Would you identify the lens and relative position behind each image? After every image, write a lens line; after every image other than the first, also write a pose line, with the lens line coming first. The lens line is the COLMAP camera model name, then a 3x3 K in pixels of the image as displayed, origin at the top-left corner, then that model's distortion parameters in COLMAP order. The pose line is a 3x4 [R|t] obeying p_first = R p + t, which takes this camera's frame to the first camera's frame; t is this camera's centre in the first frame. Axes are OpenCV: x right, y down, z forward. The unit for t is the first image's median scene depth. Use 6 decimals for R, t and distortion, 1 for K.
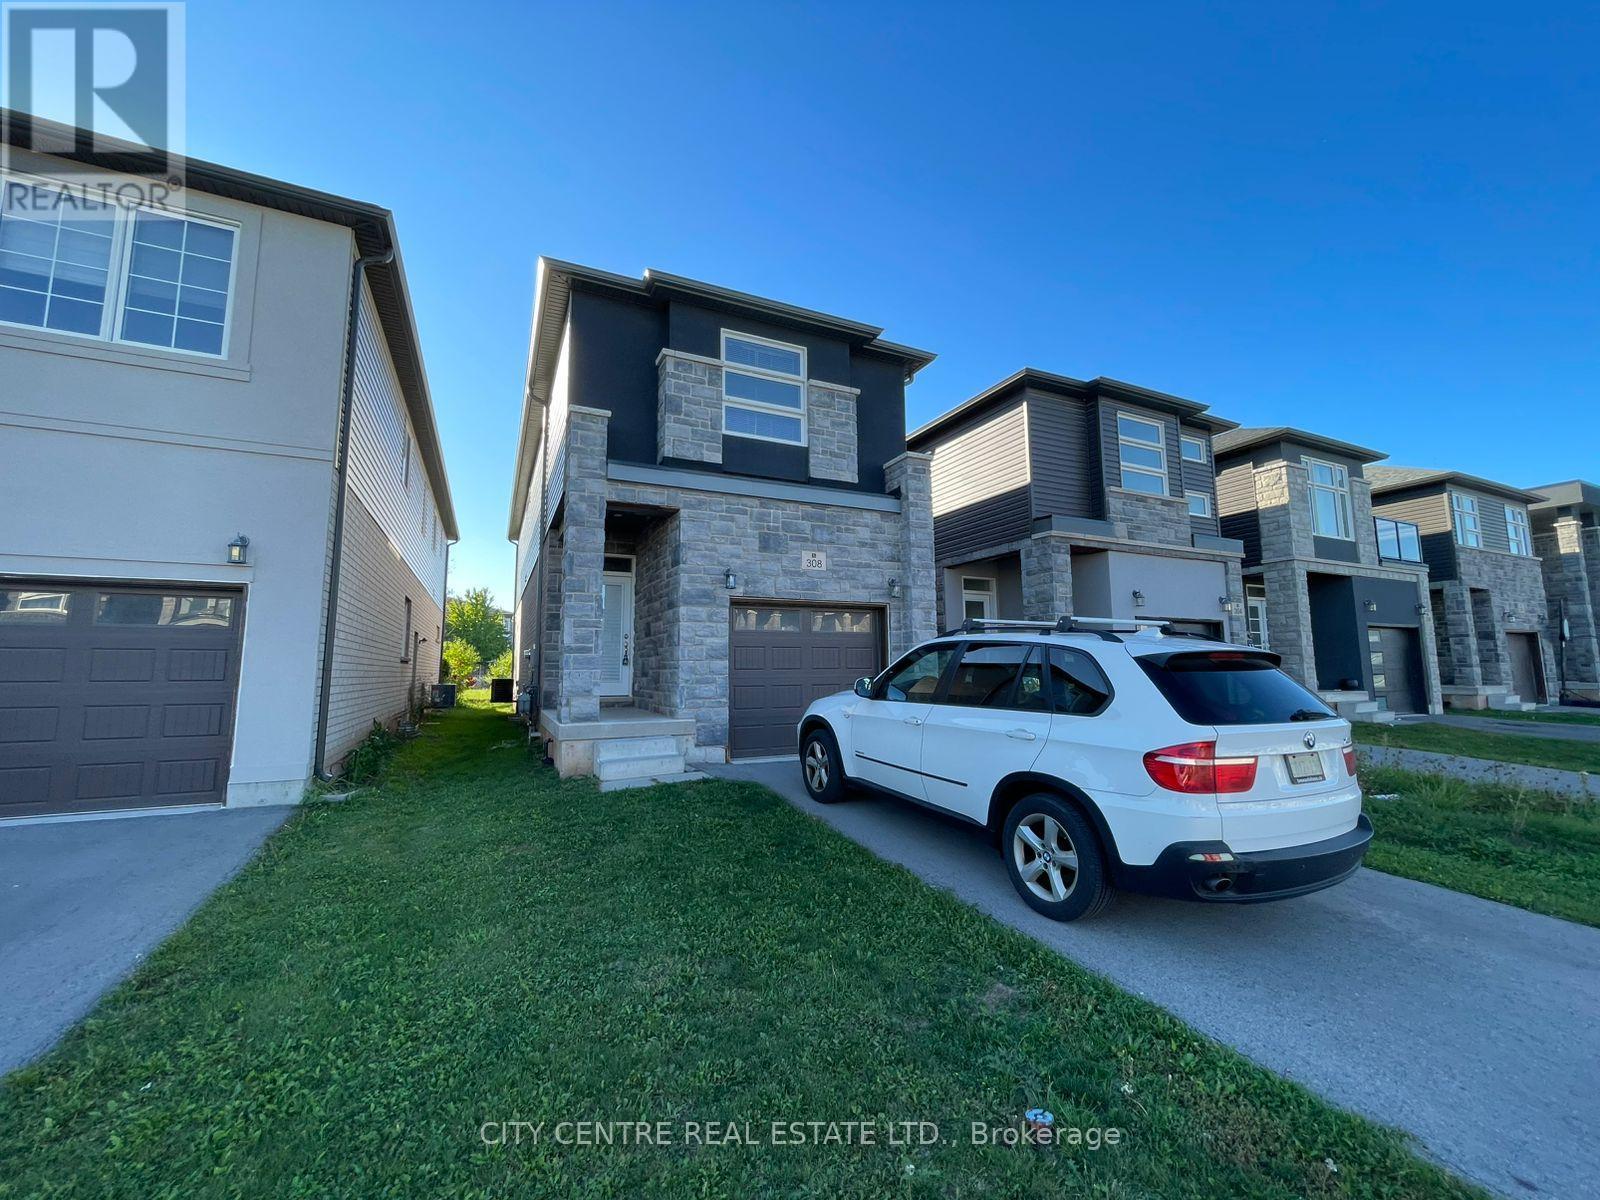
lens RADIAL K [[643.8, 0, 801.8], [0, 643.8, 593.0], [0, 0, 1]] dist [-0.002933, -0.000028]
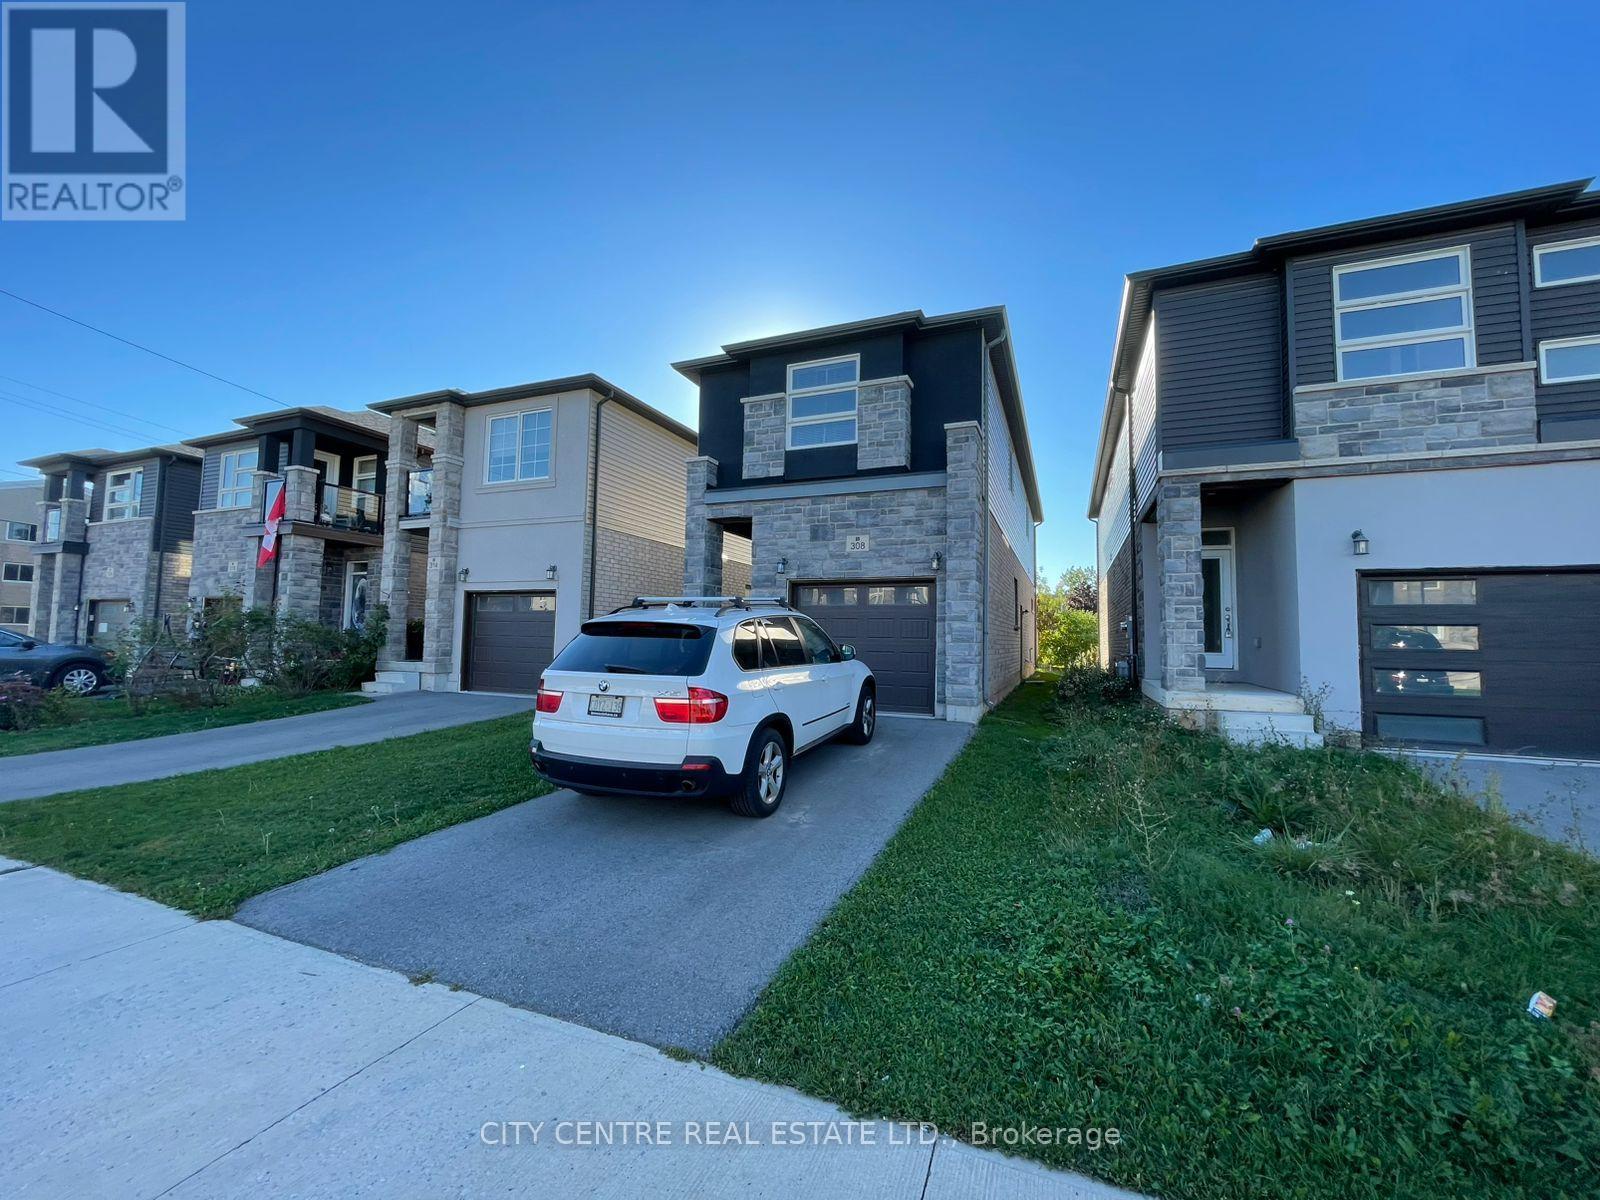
lens RADIAL K [[643.8, 0, 803.1], [0, 643.8, 594.1], [0, 0, 1]] dist [-0.002933, -0.000028]
pose [[0.672797, -0.033739, -0.739057, 0.831736], [0.067996, 0.997551, 0.016361, 0.015200], [0.736695, -0.061261, 0.673444, 0.156986]]
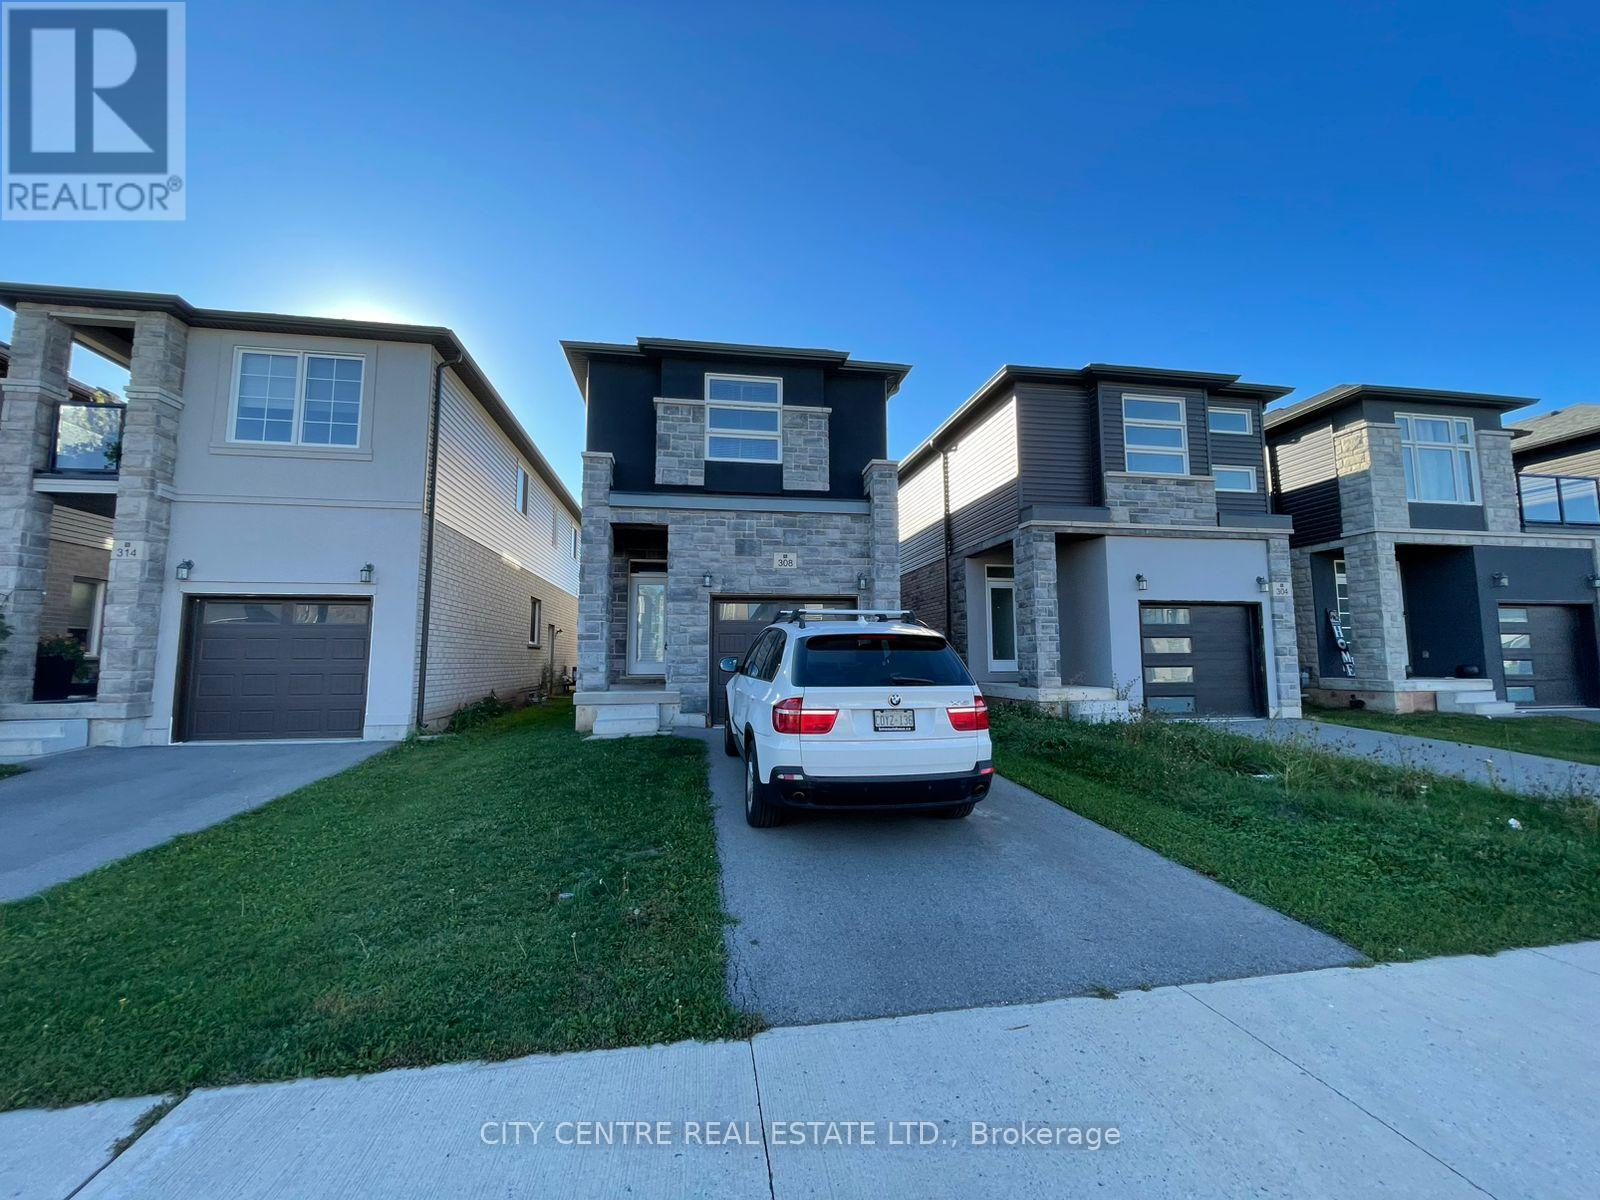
lens RADIAL K [[643.8, 0, 801.9], [0, 643.8, 591.4], [0, 0, 1]] dist [-0.002933, -0.000028]
pose [[0.961267, -0.026817, -0.274312, 0.386075], [0.031457, 0.999427, 0.012527, -0.007986], [0.273818, -0.020671, 0.961559, -0.134112]]
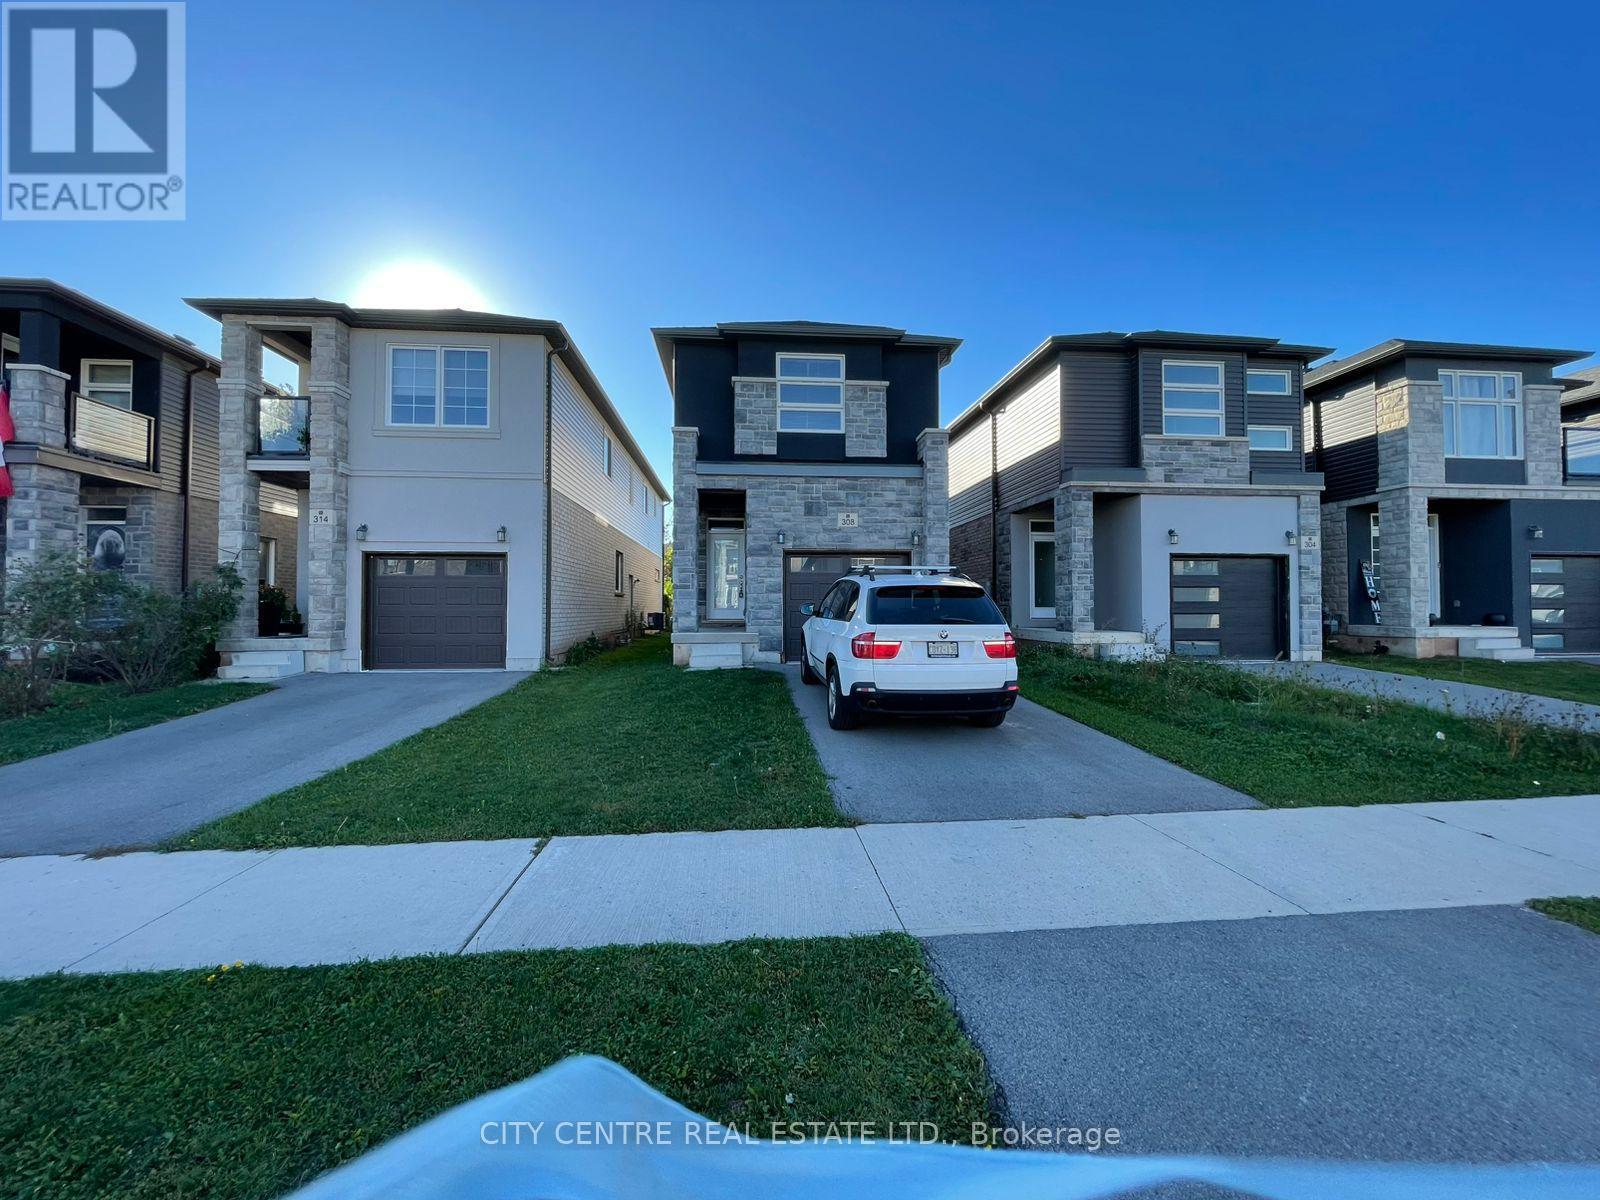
lens RADIAL K [[643.8, 0, 802.2], [0, 643.8, 590.7], [0, 0, 1]] dist [-0.002933, -0.000028]
pose [[0.938506, -0.003824, -0.345242, 0.411111], [0.036862, 0.995333, 0.089182, -0.027528], [0.343290, -0.096424, 0.934267, -0.321344]]
